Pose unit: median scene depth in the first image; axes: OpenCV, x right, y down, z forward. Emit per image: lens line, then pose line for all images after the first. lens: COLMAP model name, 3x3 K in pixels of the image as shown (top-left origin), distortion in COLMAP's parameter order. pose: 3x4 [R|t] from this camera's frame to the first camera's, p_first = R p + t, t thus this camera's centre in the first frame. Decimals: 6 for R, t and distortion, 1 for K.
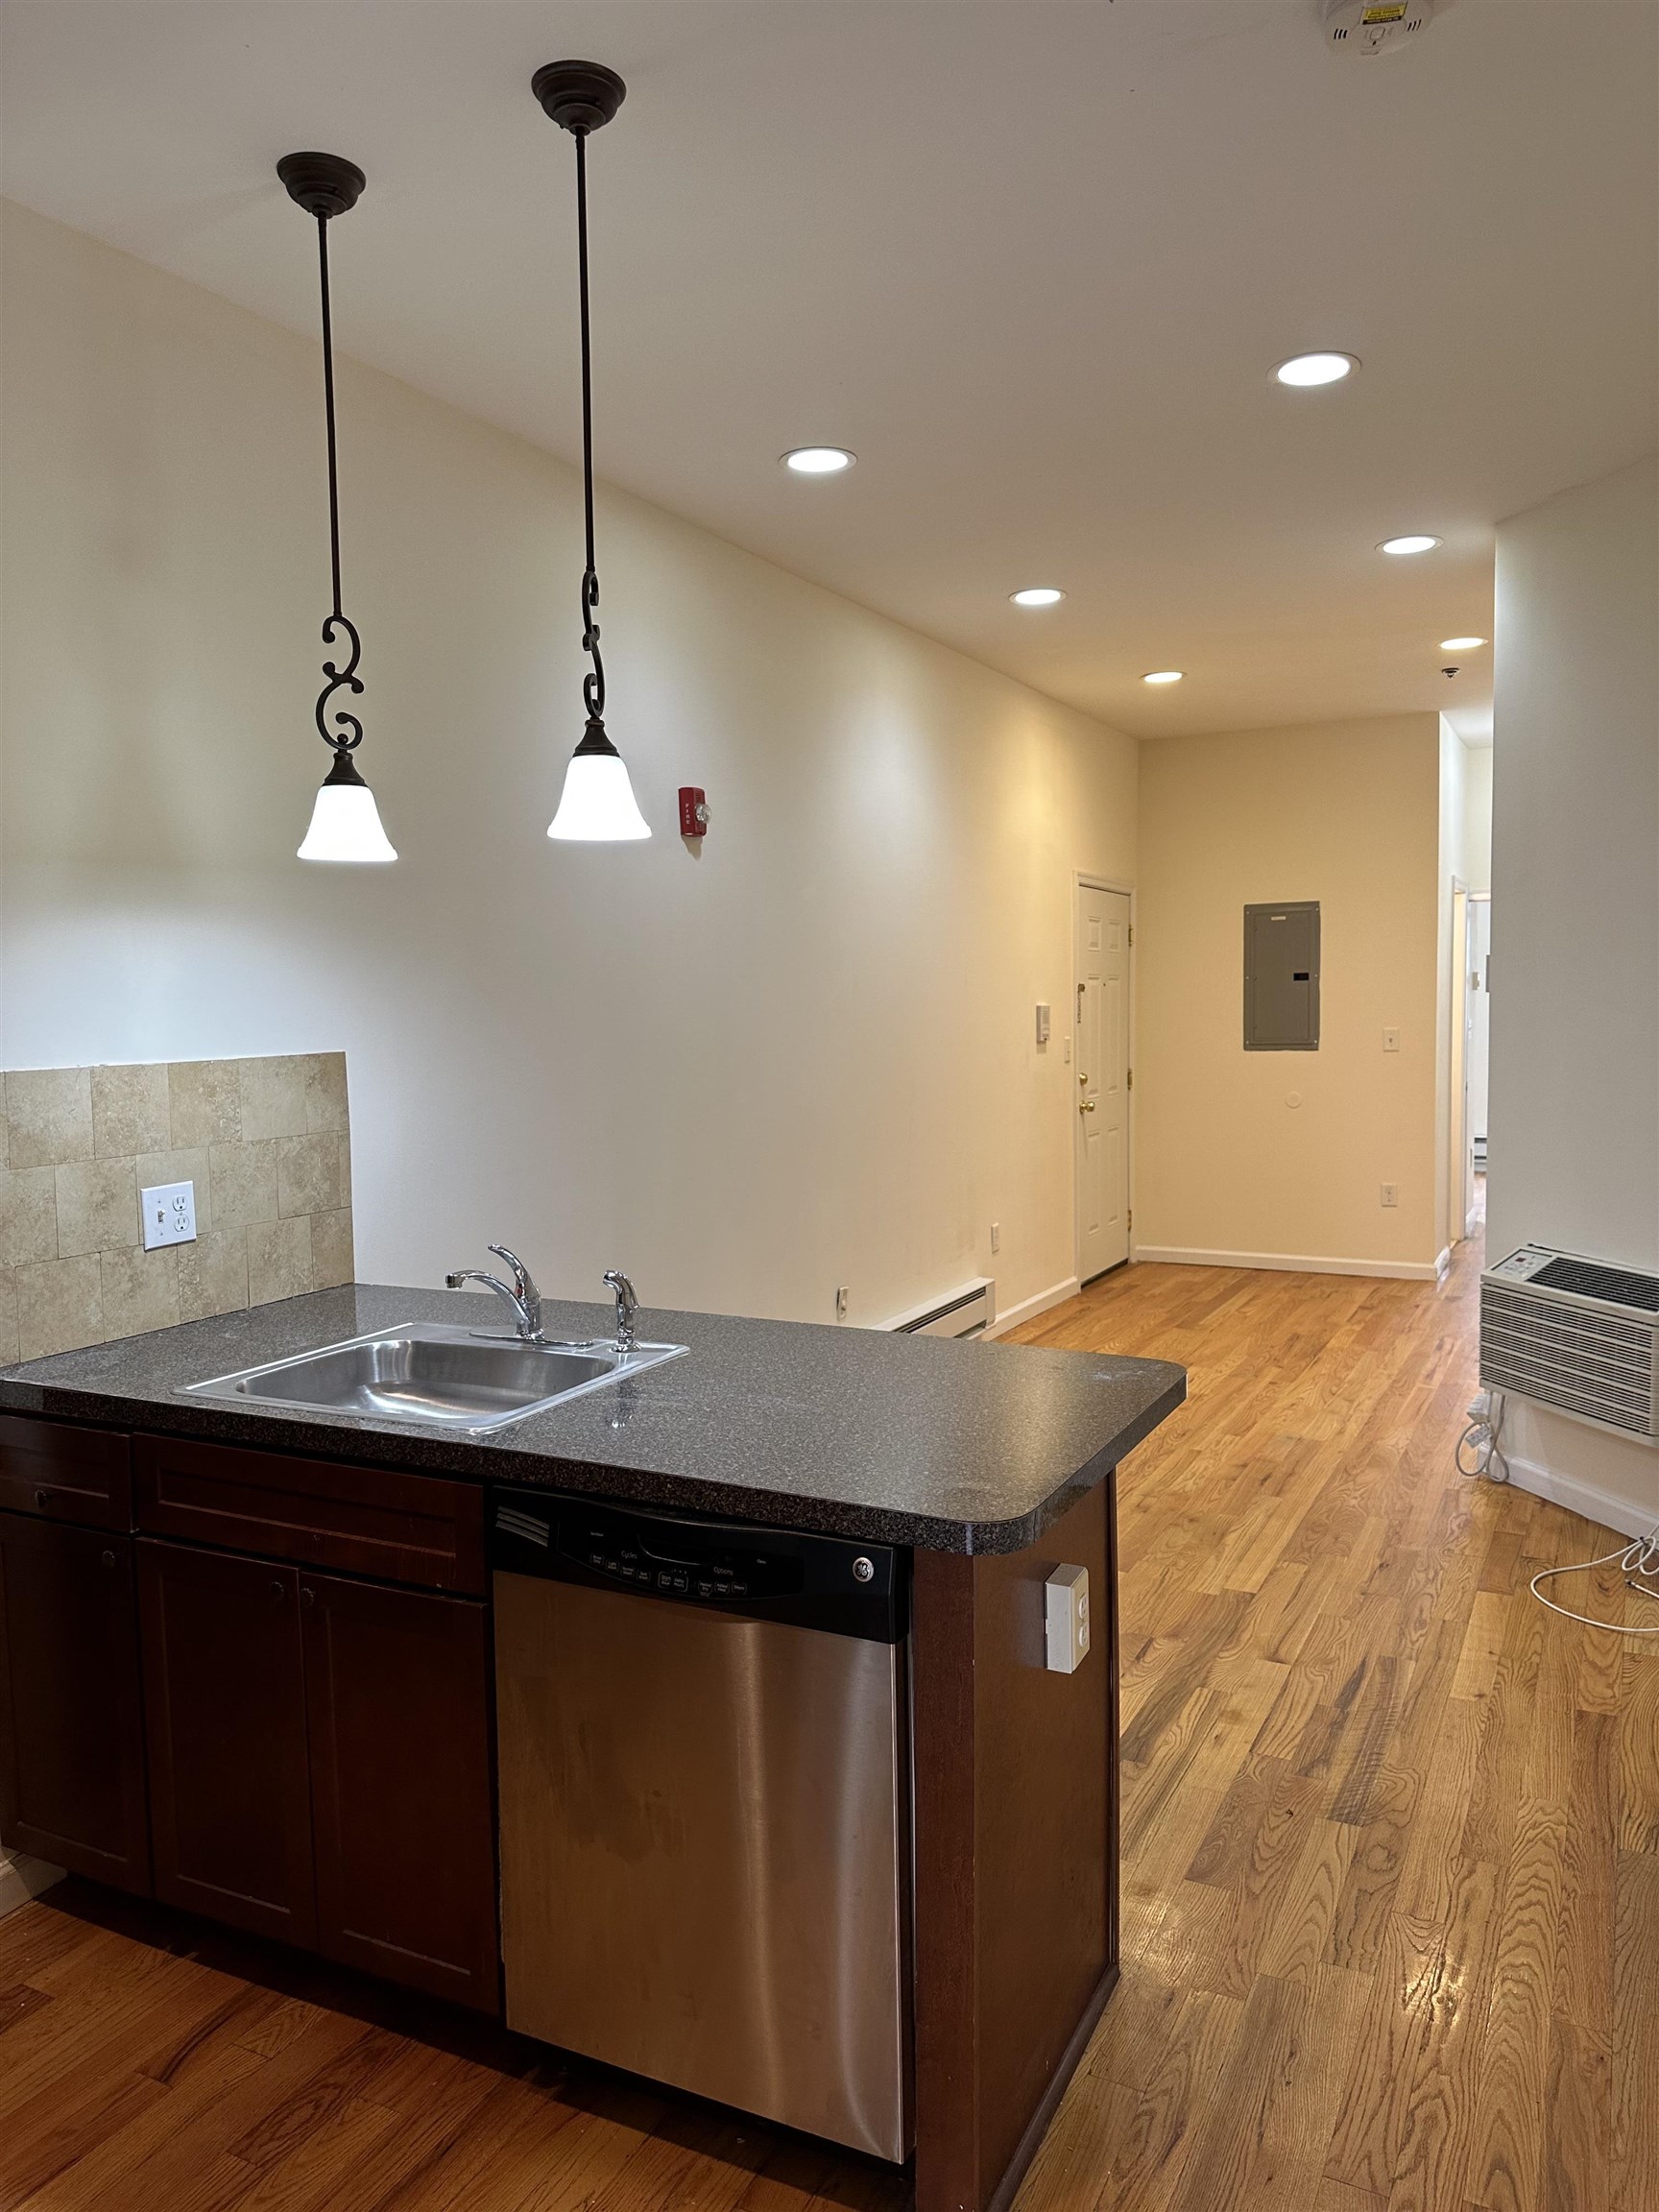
lens RADIAL K [[1557.9, 0, 852.5], [0, 1557.9, 1114.2], [0, 0, 1]] dist [0.055079, -0.063412]
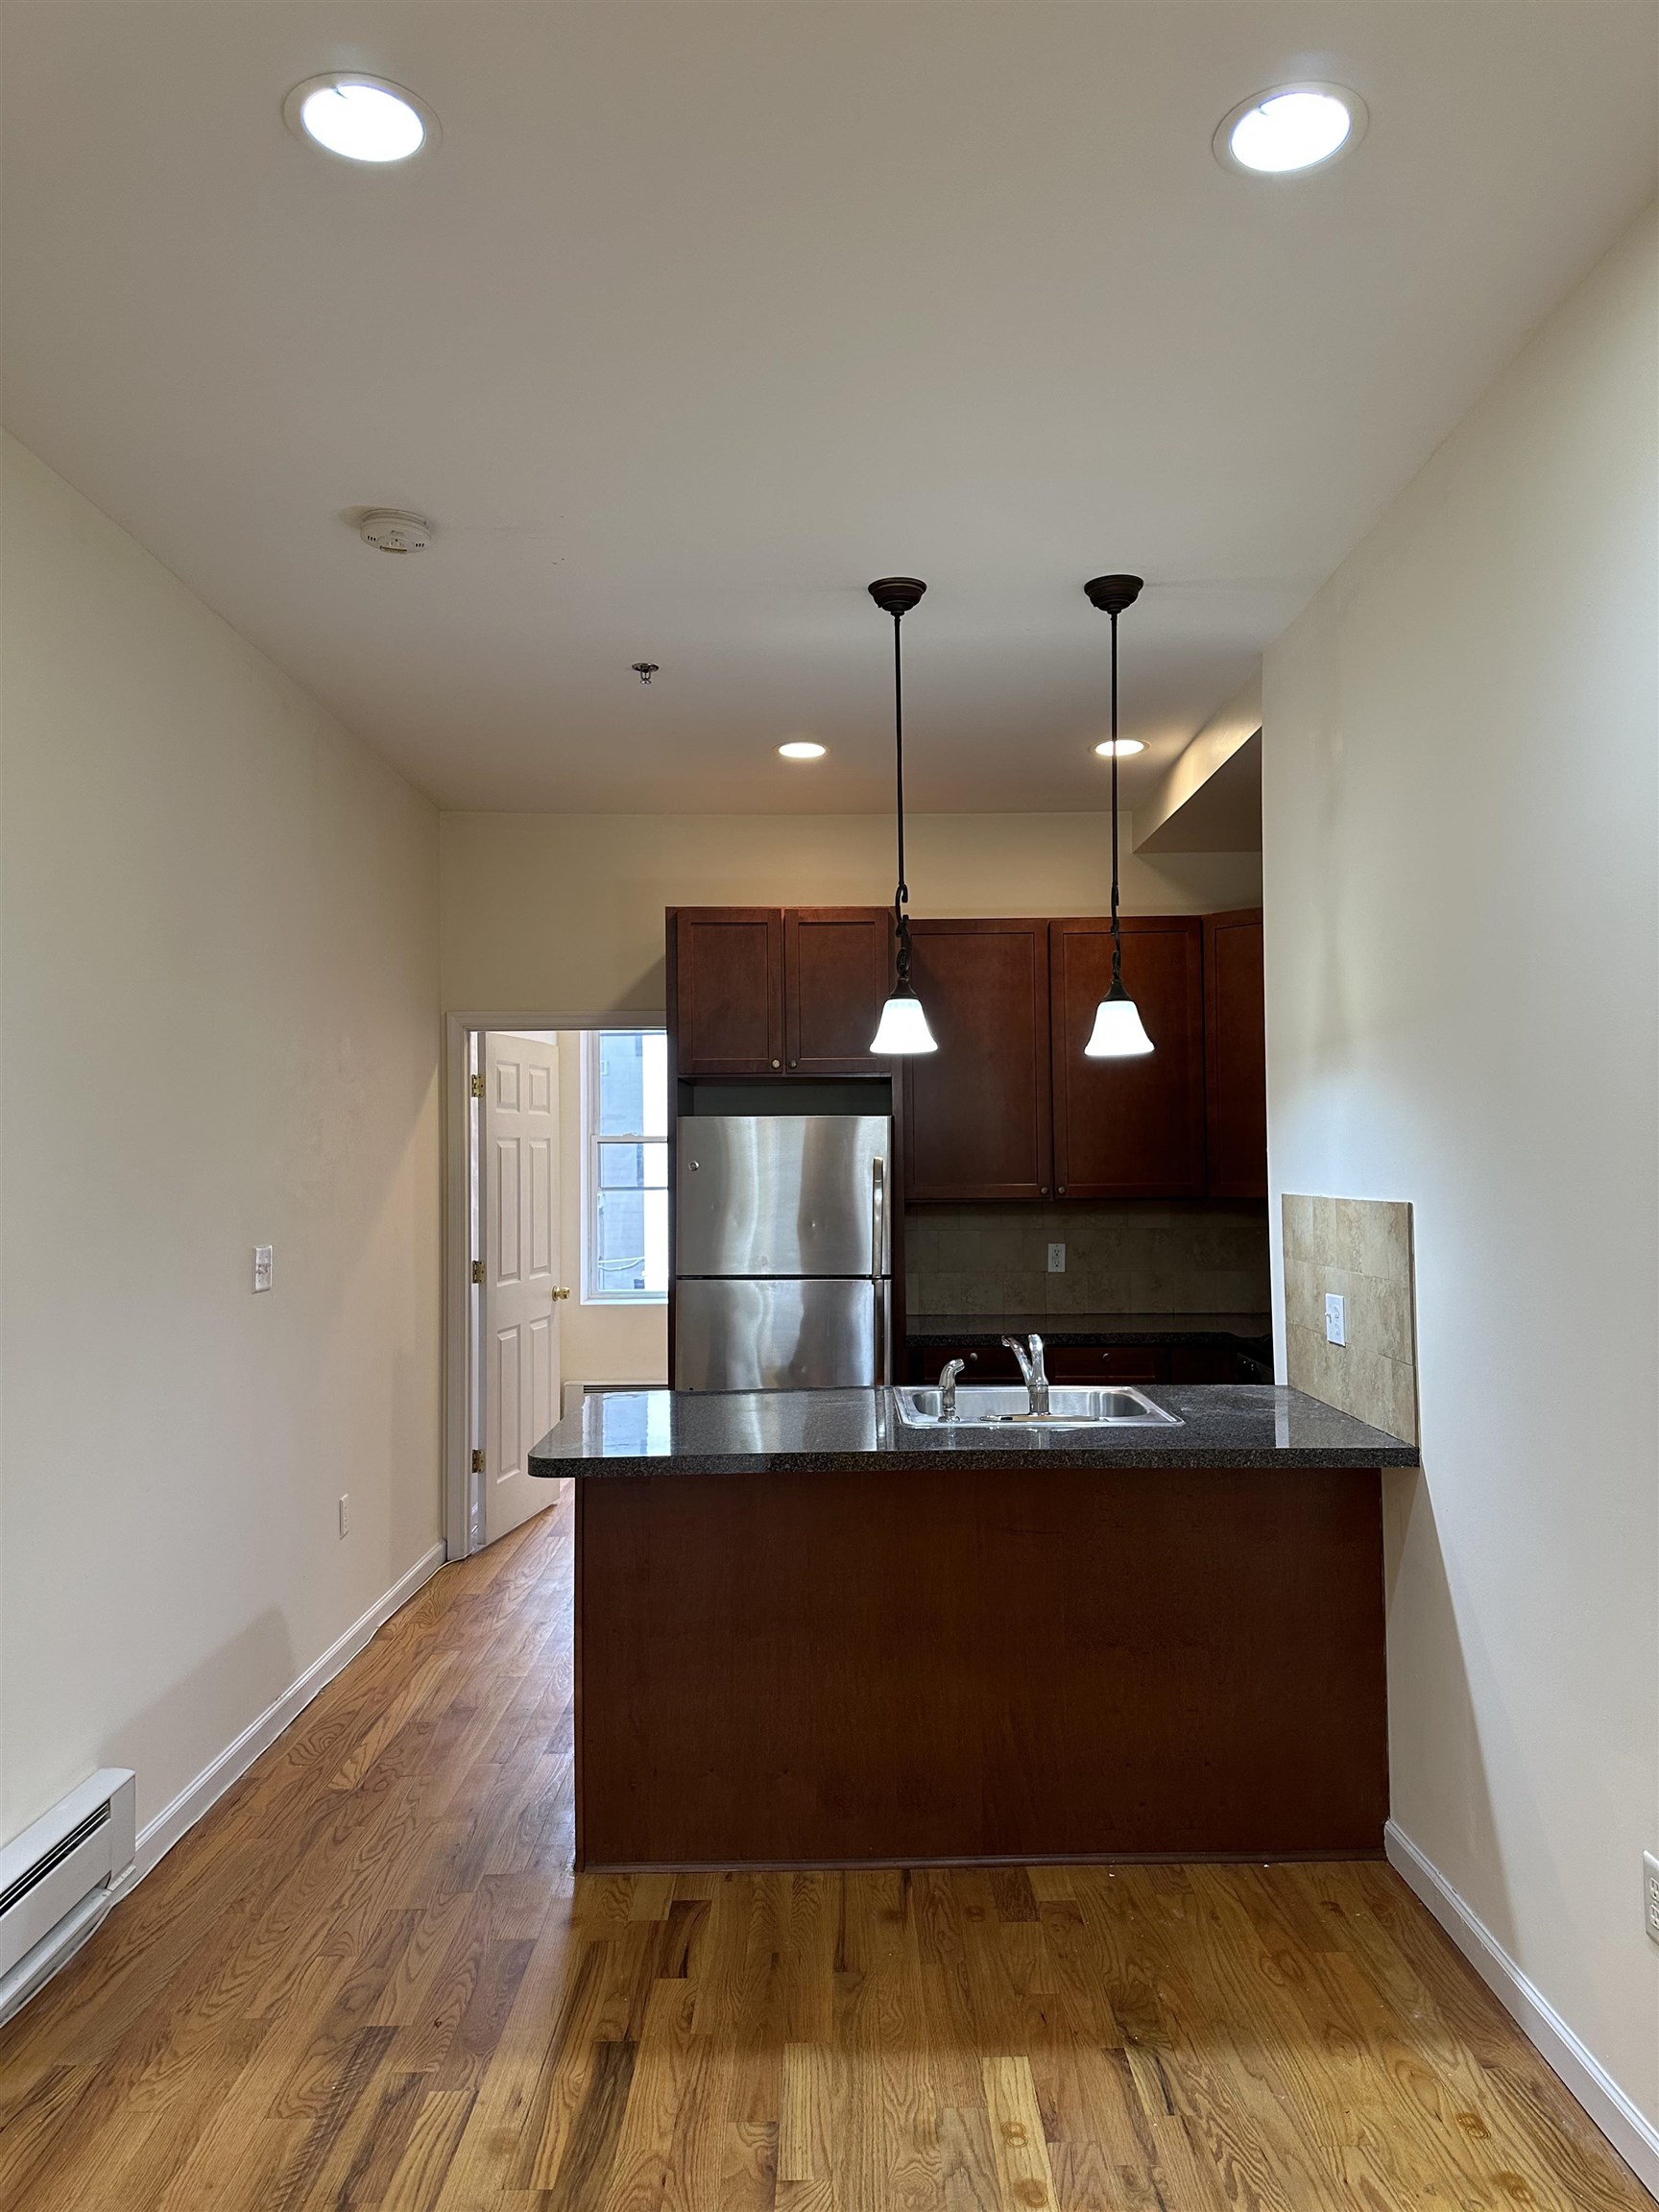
lens RADIAL K [[1557.9, 0, 824.5], [0, 1557.9, 1105.3], [0, 0, 1]] dist [0.055079, -0.063412]
pose [[-0.896762, 0.011696, -0.442359, 0.467792], [-0.009589, 0.998902, 0.045850, -0.154331], [0.442410, 0.045359, -0.895665, 1.870568]]
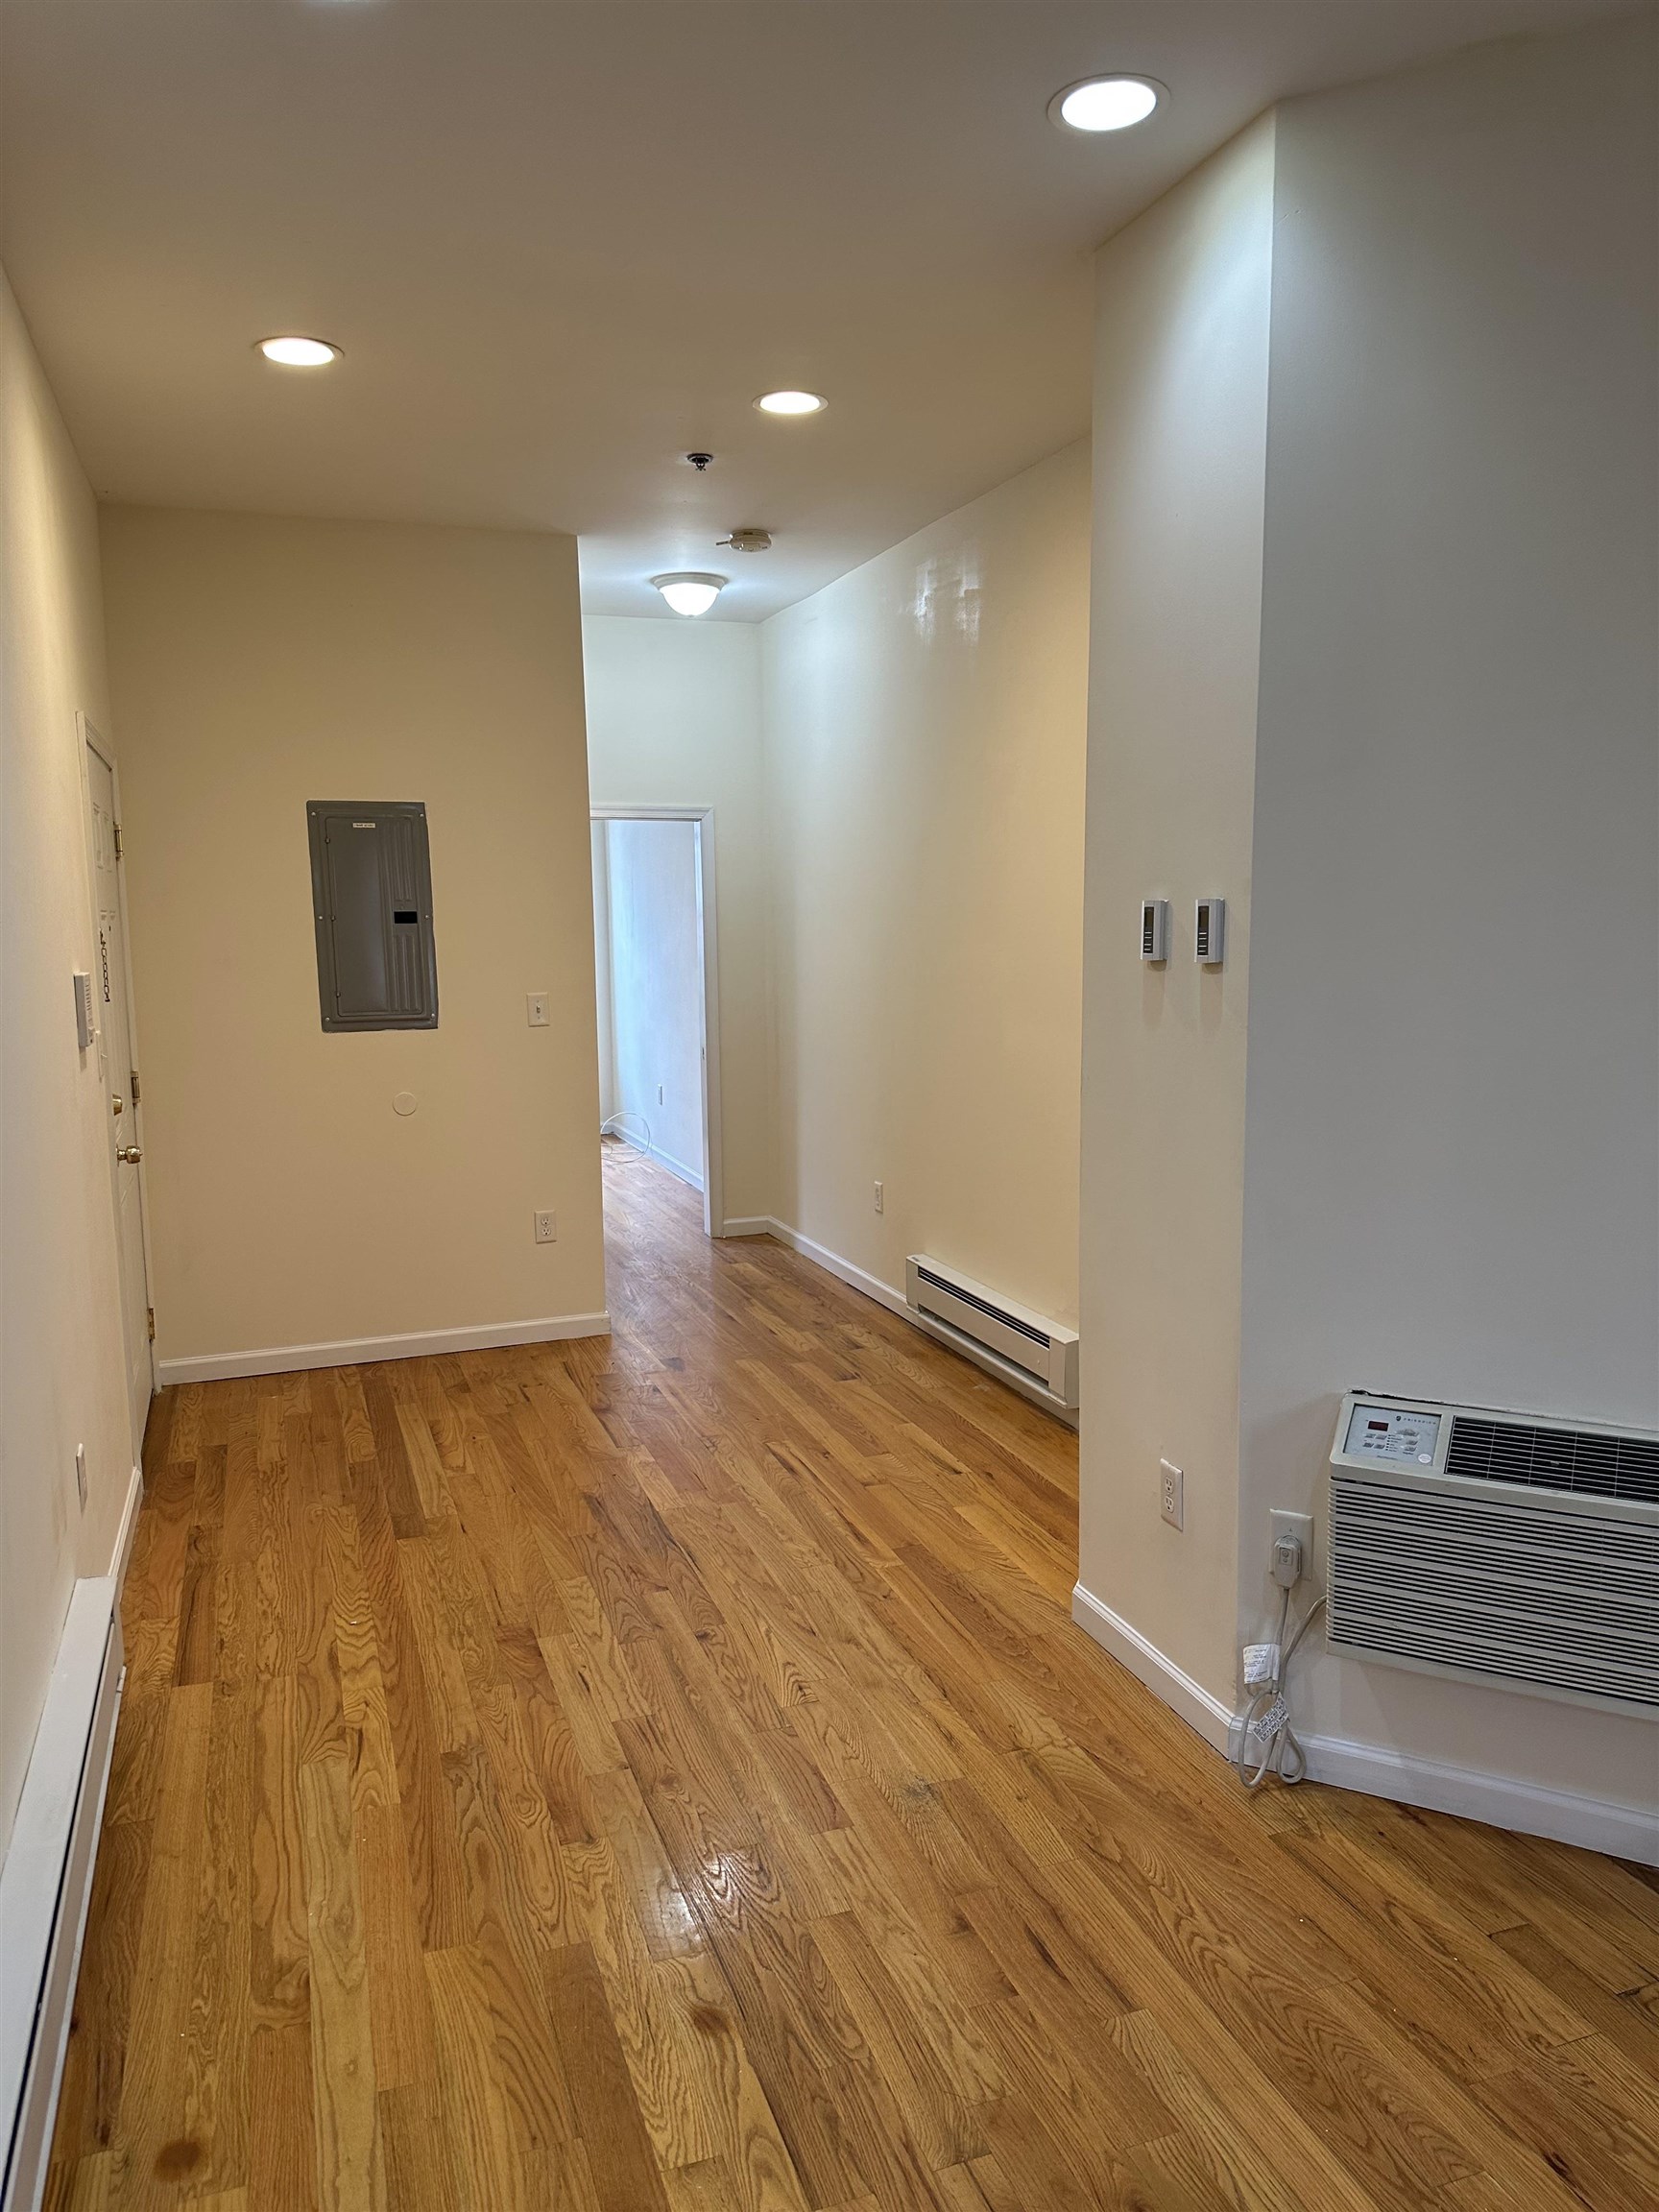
lens RADIAL K [[1557.9, 0, 833.5], [0, 1557.9, 1119.5], [0, 0, 1]] dist [0.055079, -0.063412]
pose [[0.689864, -0.095101, 0.717666, -0.187280], [0.057584, 0.995401, 0.076551, -0.118093], [-0.721645, -0.011484, 0.692168, 1.136936]]
